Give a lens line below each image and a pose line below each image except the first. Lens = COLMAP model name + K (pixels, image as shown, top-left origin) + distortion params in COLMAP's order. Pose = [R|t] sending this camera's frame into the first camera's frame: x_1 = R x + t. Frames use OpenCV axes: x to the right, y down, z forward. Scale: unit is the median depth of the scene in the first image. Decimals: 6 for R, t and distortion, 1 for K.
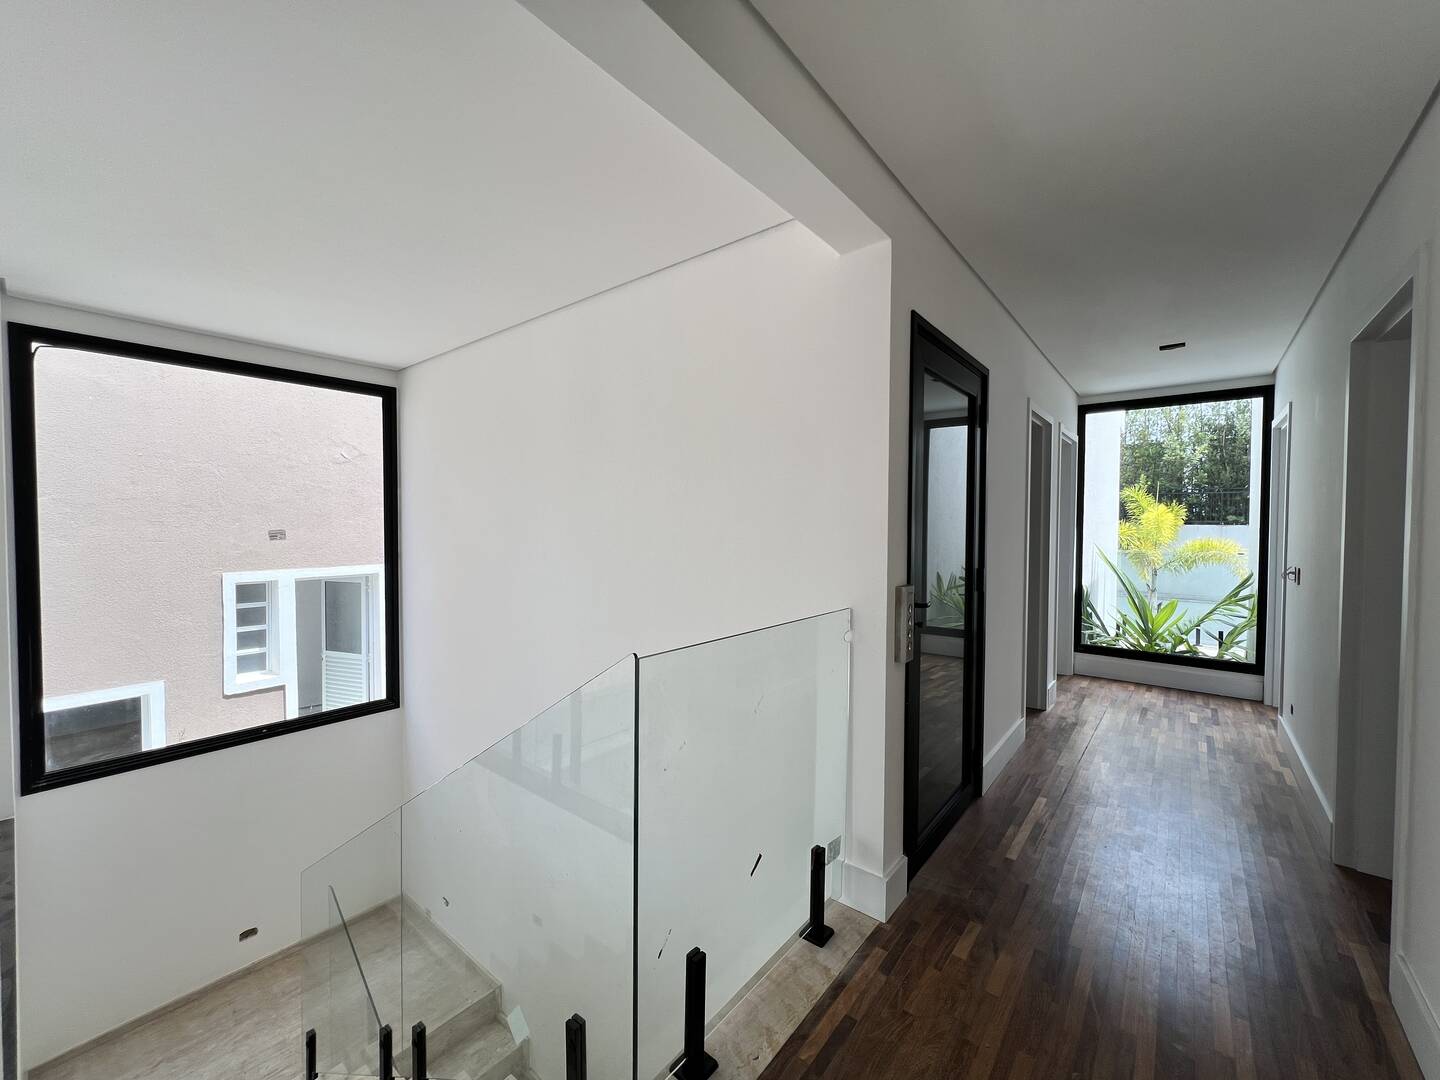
lens RADIAL K [[575.2, 0, 716.6], [0, 575.2, 537.6], [0, 0, 1]] dist [-0.003004, 0.001624]
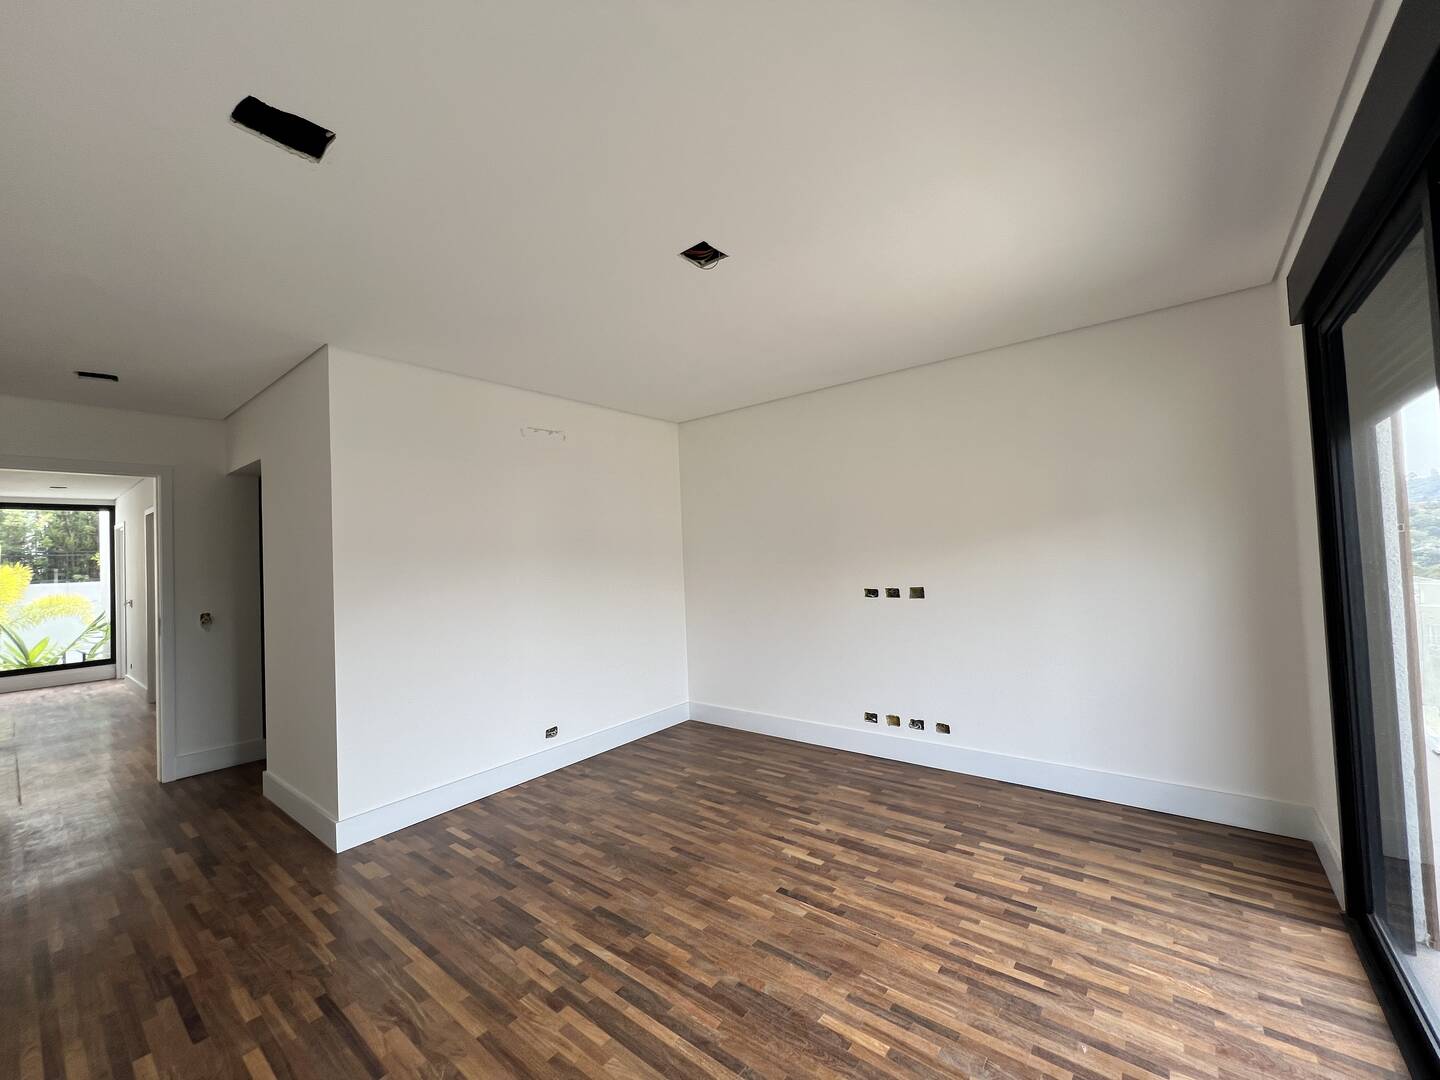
lens RADIAL K [[575.9, 0, 715.7], [0, 575.9, 538.4], [0, 0, 1]] dist [0.002944, 0.000741]
pose [[-0.007140, 0.023847, 0.999690, -1.504218], [0.068268, 0.997395, -0.023305, 0.027808], [-0.997641, 0.068080, -0.008749, -1.511848]]
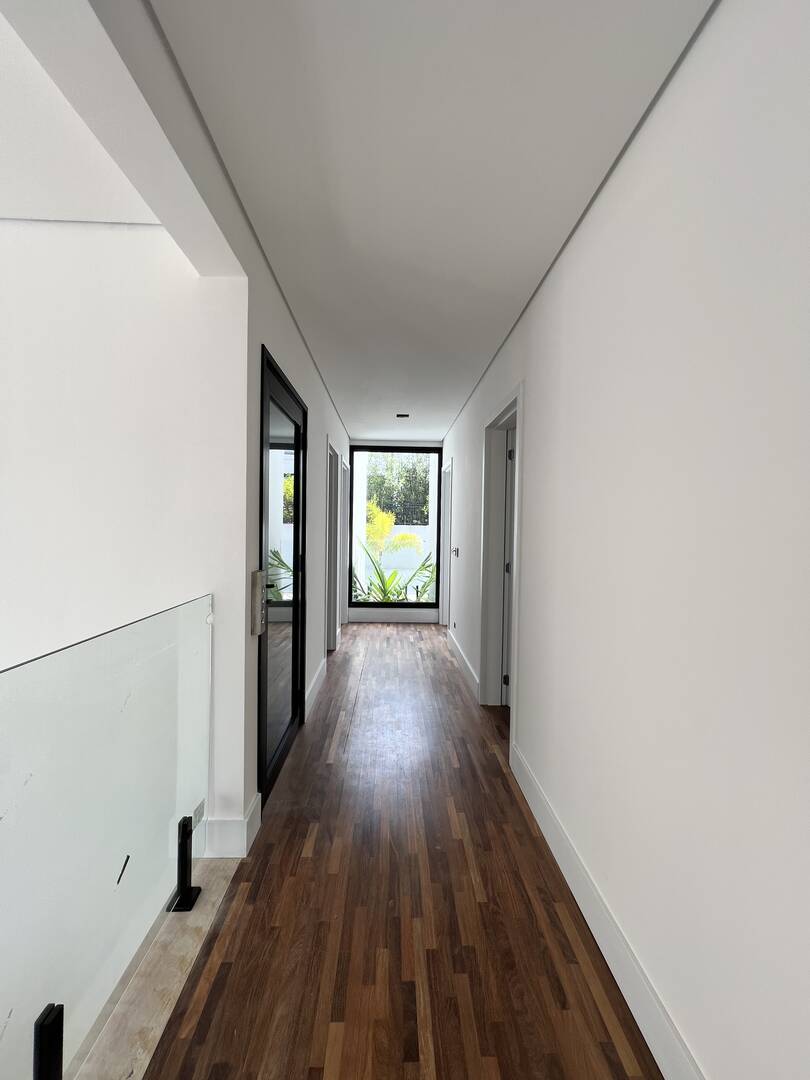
lens RADIAL K [[431.4, 0, 403.6], [0, 431.4, 534.6], [0, 0, 1]] dist [-0.003004, 0.001624]
pose [[0.753617, -0.007300, 0.657273, -0.029926], [0.005911, 0.999973, 0.004328, 0.004025], [-0.657287, 0.000623, 0.753640, 0.089711]]
